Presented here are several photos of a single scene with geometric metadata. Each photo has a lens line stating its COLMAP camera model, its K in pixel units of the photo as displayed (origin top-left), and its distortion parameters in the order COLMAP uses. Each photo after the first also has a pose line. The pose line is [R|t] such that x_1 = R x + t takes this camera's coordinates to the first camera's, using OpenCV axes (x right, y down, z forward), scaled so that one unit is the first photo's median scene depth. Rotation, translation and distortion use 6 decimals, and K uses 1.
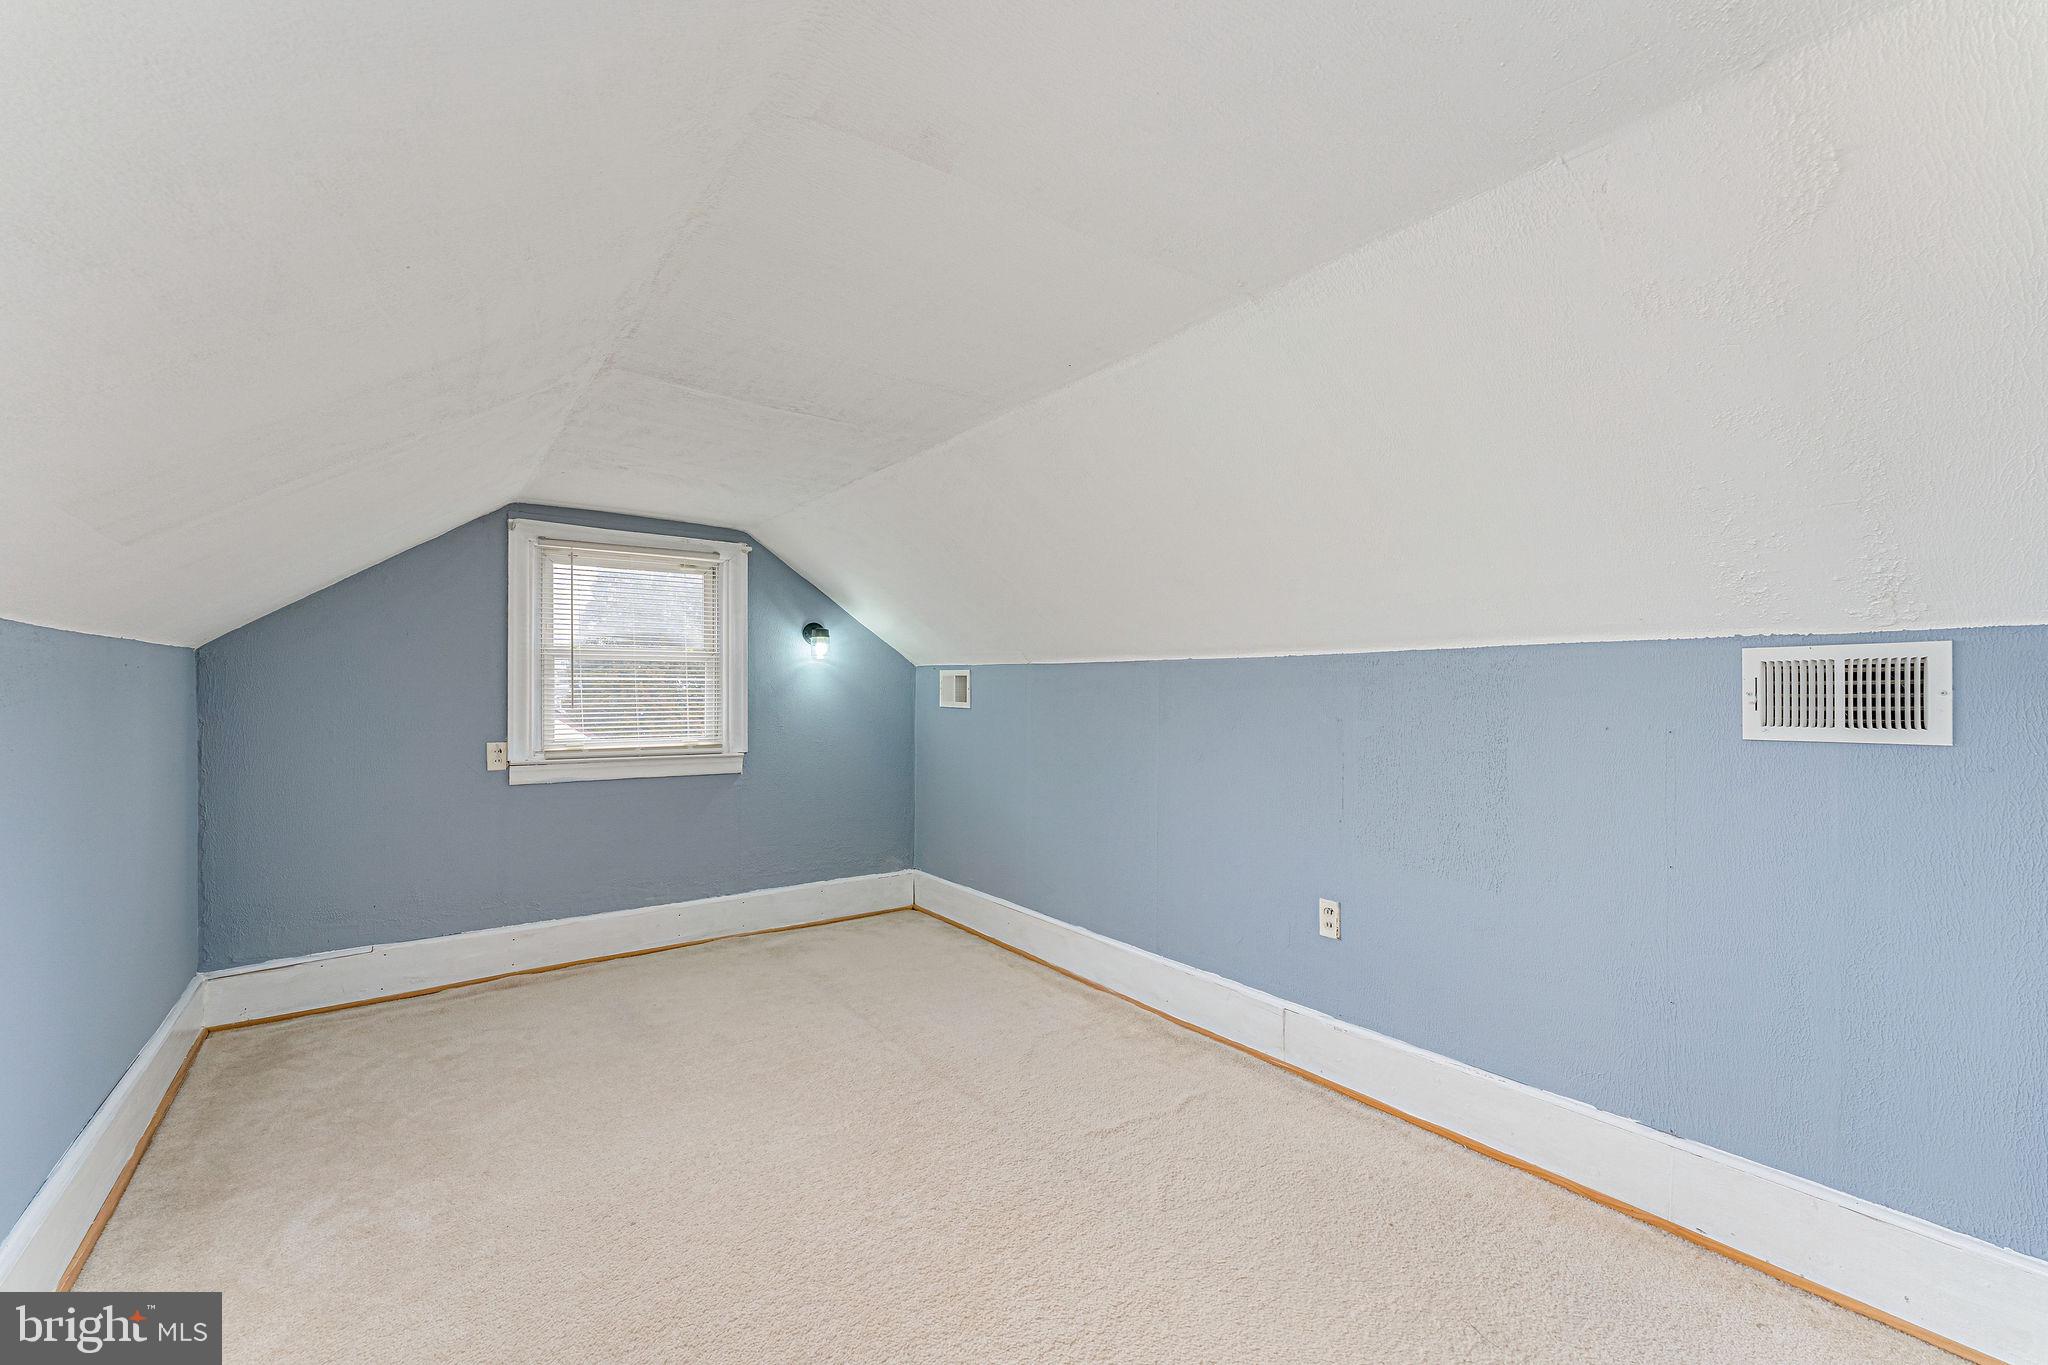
lens RADIAL K [[832.0, 0, 1015.6], [0, 832.0, 692.7], [0, 0, 1]] dist [-0.000102, 0.000097]
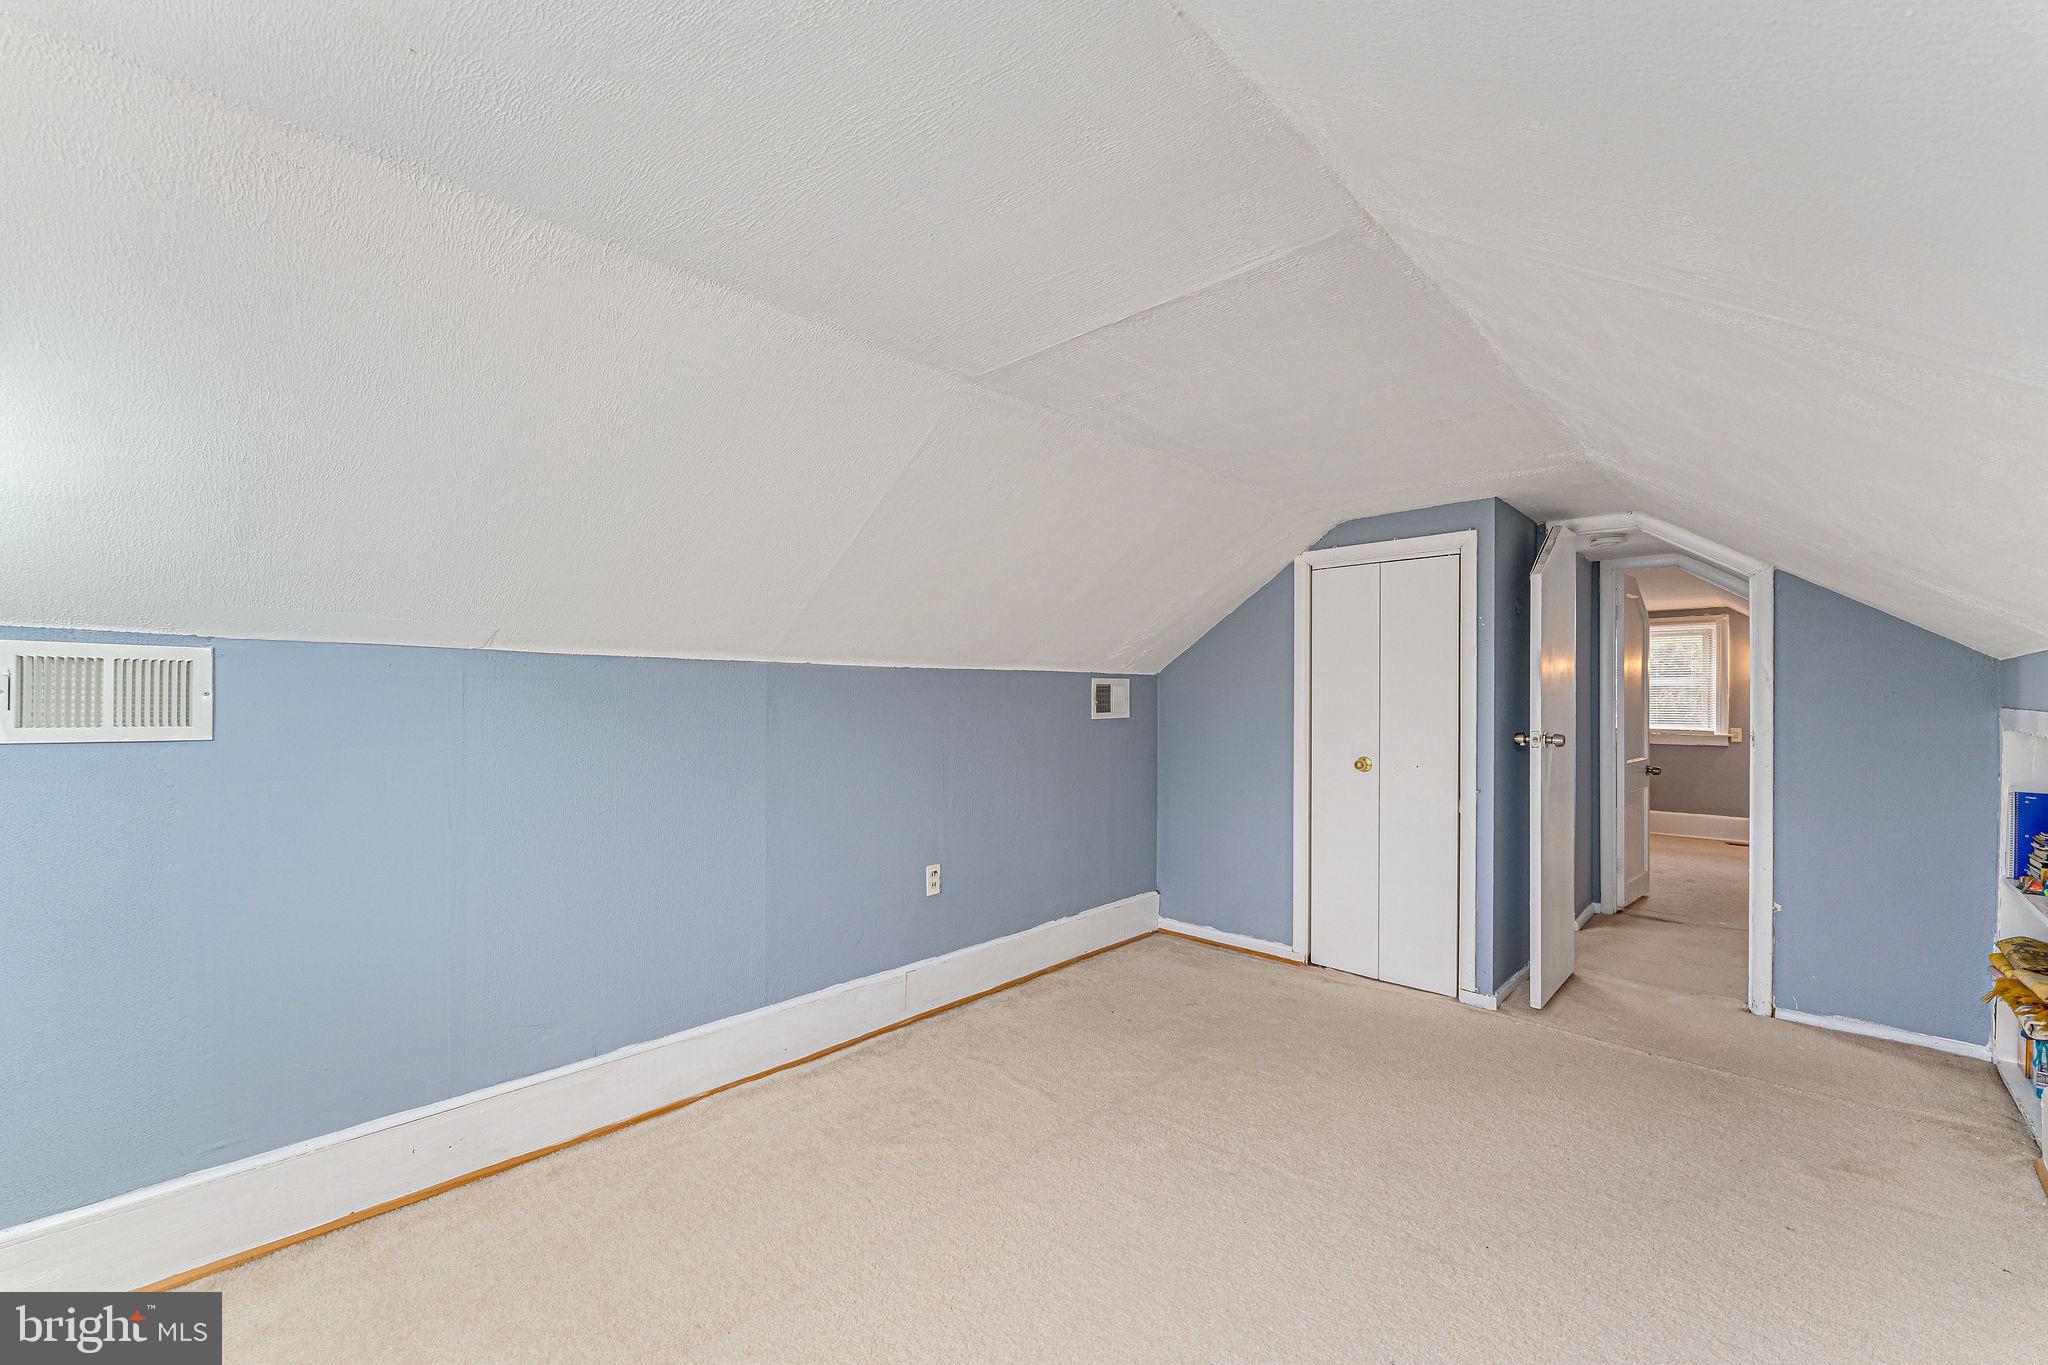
lens RADIAL K [[827.7, 0, 937.5], [0, 827.7, 690.9], [0, 0, 1]] dist [-0.000135, 0.000022]
pose [[-0.121948, 0.001177, 0.992536, -0.512979], [-0.002209, 0.999996, -0.001457, -0.005905], [-0.992534, -0.002370, -0.121945, 0.685487]]
